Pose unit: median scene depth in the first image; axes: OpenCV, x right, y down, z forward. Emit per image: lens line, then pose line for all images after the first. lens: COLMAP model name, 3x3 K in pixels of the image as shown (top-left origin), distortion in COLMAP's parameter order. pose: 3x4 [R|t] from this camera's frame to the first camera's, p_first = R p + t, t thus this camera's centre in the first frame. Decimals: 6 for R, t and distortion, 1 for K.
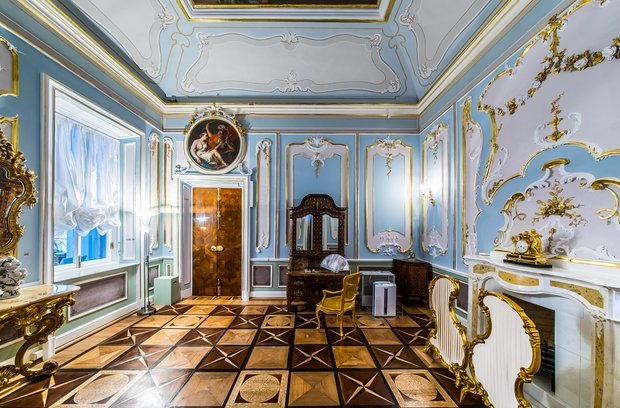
lens RADIAL K [[220.6, 0, 310.4], [0, 220.6, 225.0], [0, 0, 1]] dist [0.002846, 0.001059]
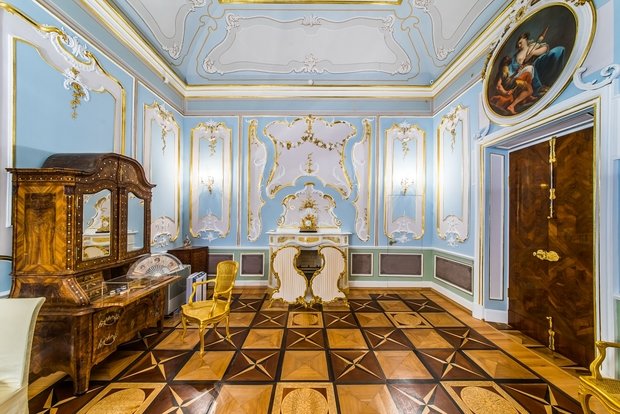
lens RADIAL K [[220.6, 0, 311.6], [0, 220.6, 212.3], [0, 0, 1]] dist [0.002846, 0.001059]
pose [[0.019932, 0.002871, 0.999797, -0.740529], [-0.013271, 0.999909, -0.002607, 0.003048], [-0.999713, -0.013217, 0.019968, 0.671990]]
